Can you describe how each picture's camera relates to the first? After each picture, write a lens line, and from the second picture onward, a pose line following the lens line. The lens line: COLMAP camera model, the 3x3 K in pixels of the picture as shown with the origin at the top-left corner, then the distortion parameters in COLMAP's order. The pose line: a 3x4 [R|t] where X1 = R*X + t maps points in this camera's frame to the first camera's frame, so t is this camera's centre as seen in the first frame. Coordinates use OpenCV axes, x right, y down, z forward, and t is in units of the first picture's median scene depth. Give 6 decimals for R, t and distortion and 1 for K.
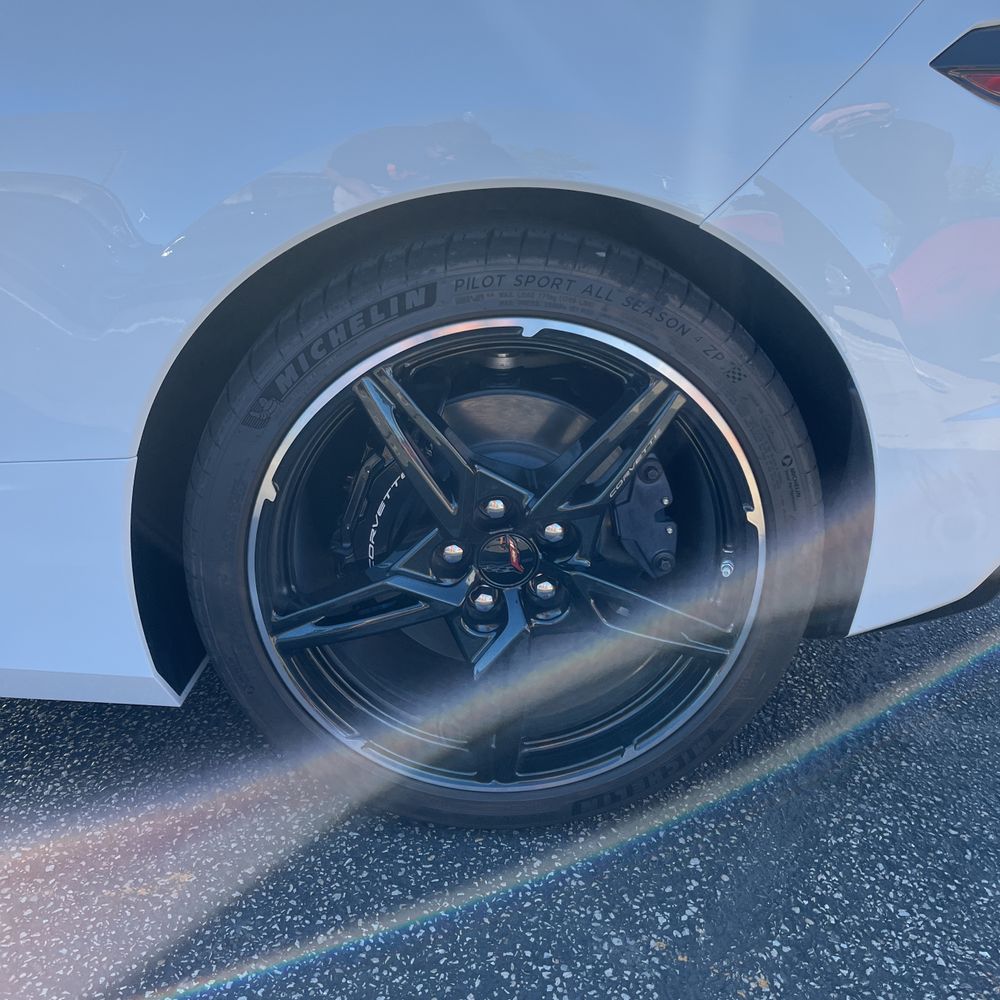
lens RADIAL K [[1006.1, 0, 488.0], [0, 1006.1, 504.1], [0, 0, 1]] dist [0.057302, -0.080501]
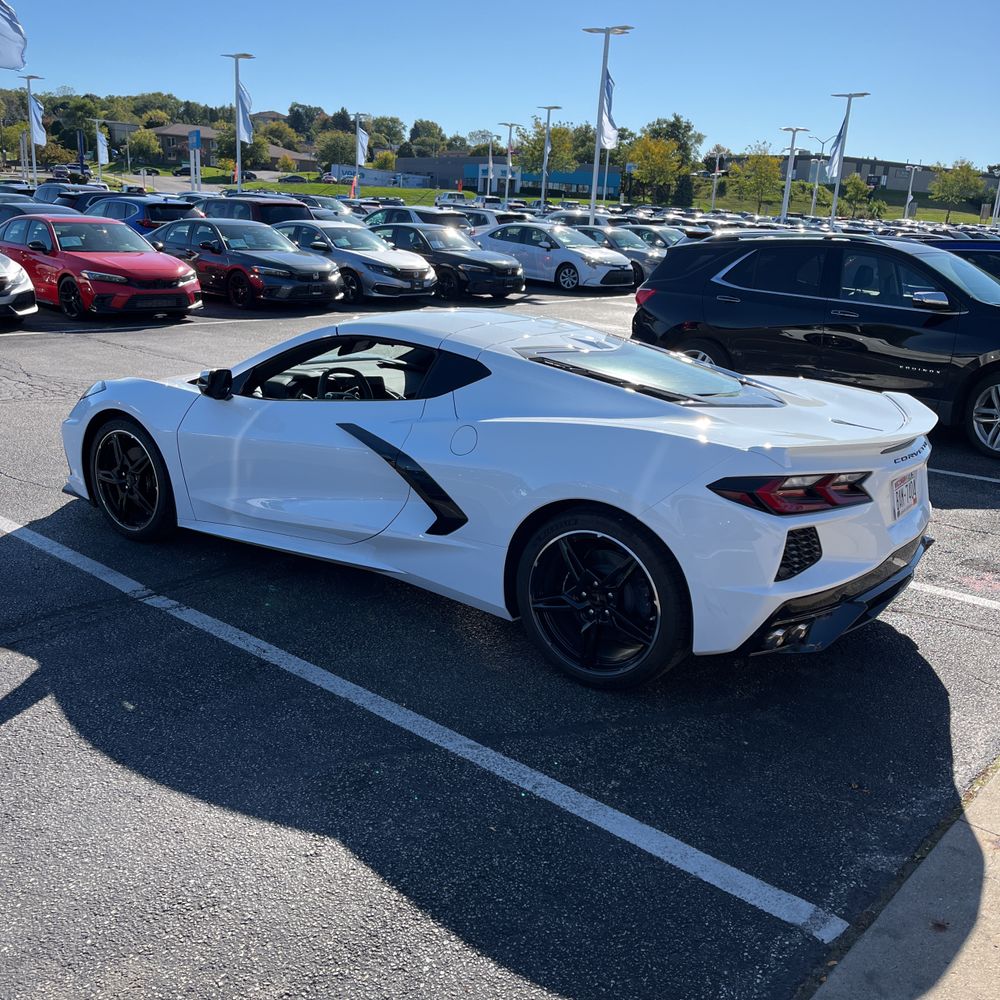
lens RADIAL K [[1006.1, 0, 488.0], [0, 1006.1, 504.1], [0, 0, 1]] dist [0.057302, -0.080501]
pose [[0.785996, 0.173096, -0.593505, 1.709292], [-0.241736, 0.969623, -0.037346, -0.043681], [0.569012, 0.172825, 0.803963, -2.006334]]
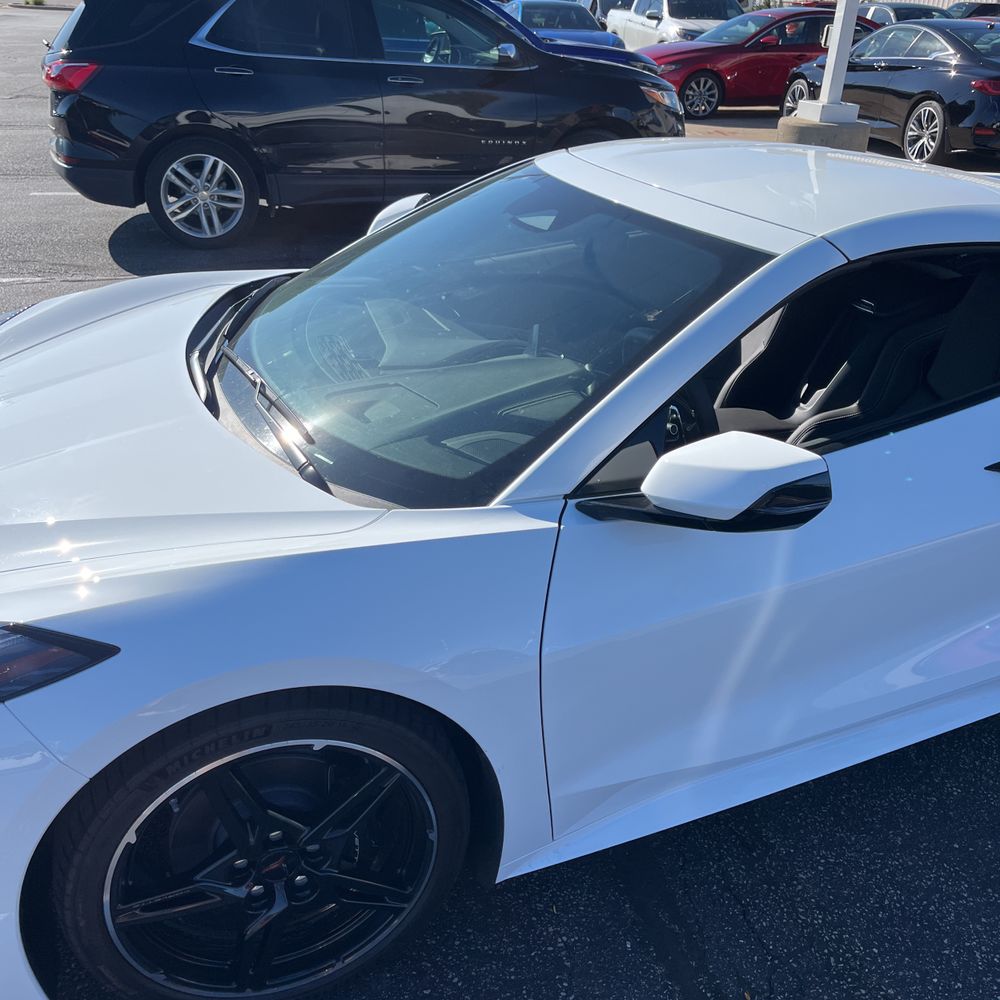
lens RADIAL K [[1006.1, 0, 488.0], [0, 1006.1, 504.1], [0, 0, 1]] dist [0.057302, -0.080501]
pose [[0.953739, -0.133780, 0.269228, -2.544759], [0.103921, 0.987035, 0.122319, -0.603856], [-0.282102, -0.088682, 0.955277, -0.597385]]
